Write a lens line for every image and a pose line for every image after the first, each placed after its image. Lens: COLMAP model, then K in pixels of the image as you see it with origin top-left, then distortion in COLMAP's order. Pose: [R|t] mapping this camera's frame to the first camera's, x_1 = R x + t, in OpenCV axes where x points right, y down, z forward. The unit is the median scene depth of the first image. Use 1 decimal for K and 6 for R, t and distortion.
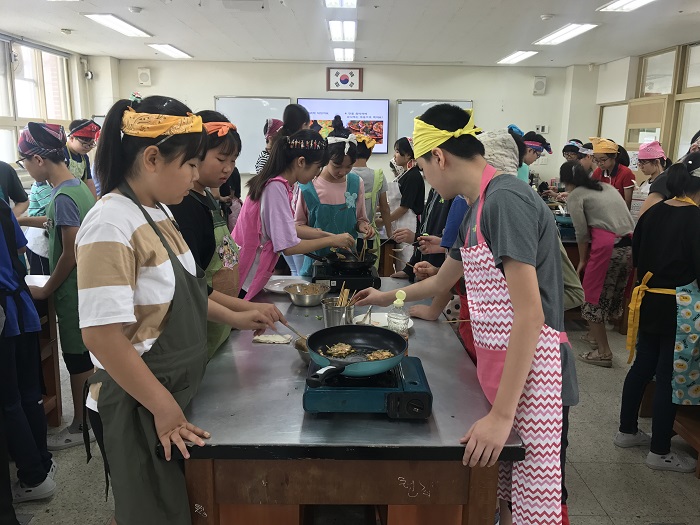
lens RADIAL K [[572.7, 0, 353.4], [0, 572.7, 258.2], [0, 0, 1]] dist [0.013325, -0.002587]
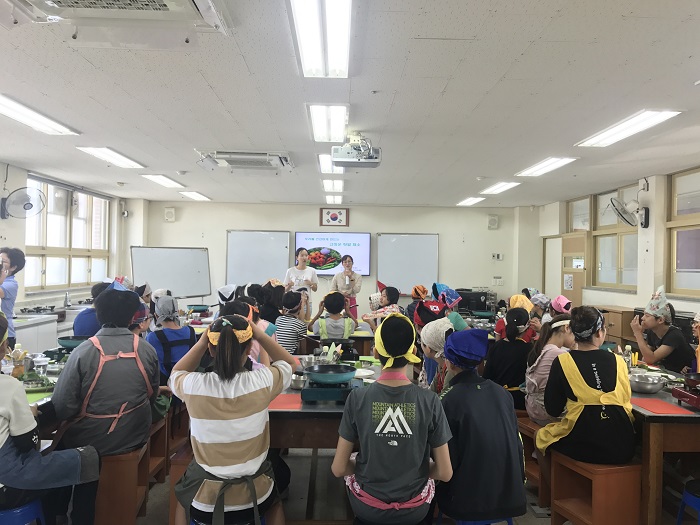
lens RADIAL K [[572.7, 0, 353.4], [0, 572.7, 258.2], [0, 0, 1]] dist [0.013325, -0.002587]
pose [[0.999829, 0.000226, 0.018471, 0.002974], [0.003708, 0.977115, -0.212679, 0.037113], [-0.018097, 0.212712, 0.976947, -0.187554]]
